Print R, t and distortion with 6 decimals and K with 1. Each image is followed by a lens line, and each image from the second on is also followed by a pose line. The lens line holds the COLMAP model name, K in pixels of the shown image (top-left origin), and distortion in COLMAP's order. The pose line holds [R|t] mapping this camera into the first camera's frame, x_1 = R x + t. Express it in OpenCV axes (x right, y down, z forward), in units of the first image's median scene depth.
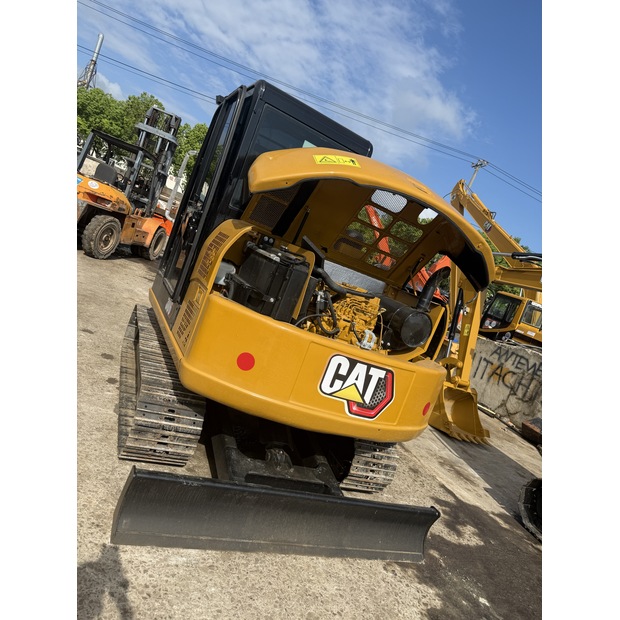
lens RADIAL K [[446.7, 0, 309.3], [0, 446.7, 308.5], [0, 0, 1]] dist [0.005422, 0.000488]
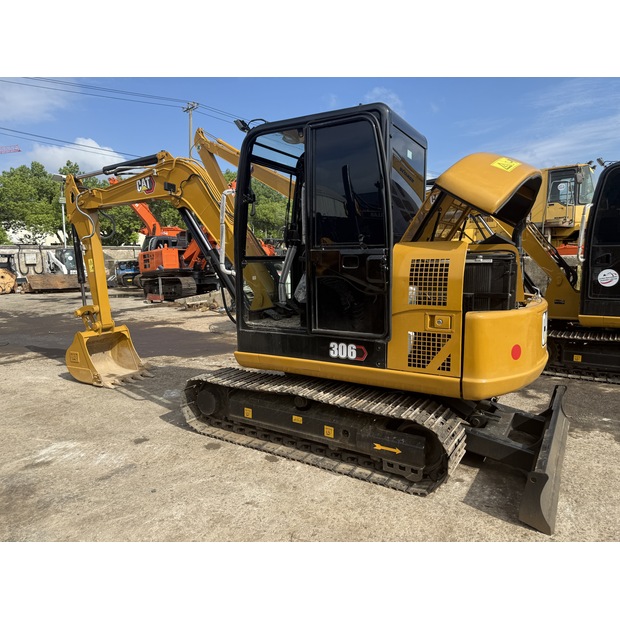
lens RADIAL K [[446.7, 0, 308.4], [0, 446.7, 309.2], [0, 0, 1]] dist [0.005422, 0.000488]
pose [[0.757407, -0.431720, 0.489850, -0.312815], [0.370492, 0.901909, 0.222025, -0.129085], [-0.537652, 0.013322, 0.843061, 0.083928]]
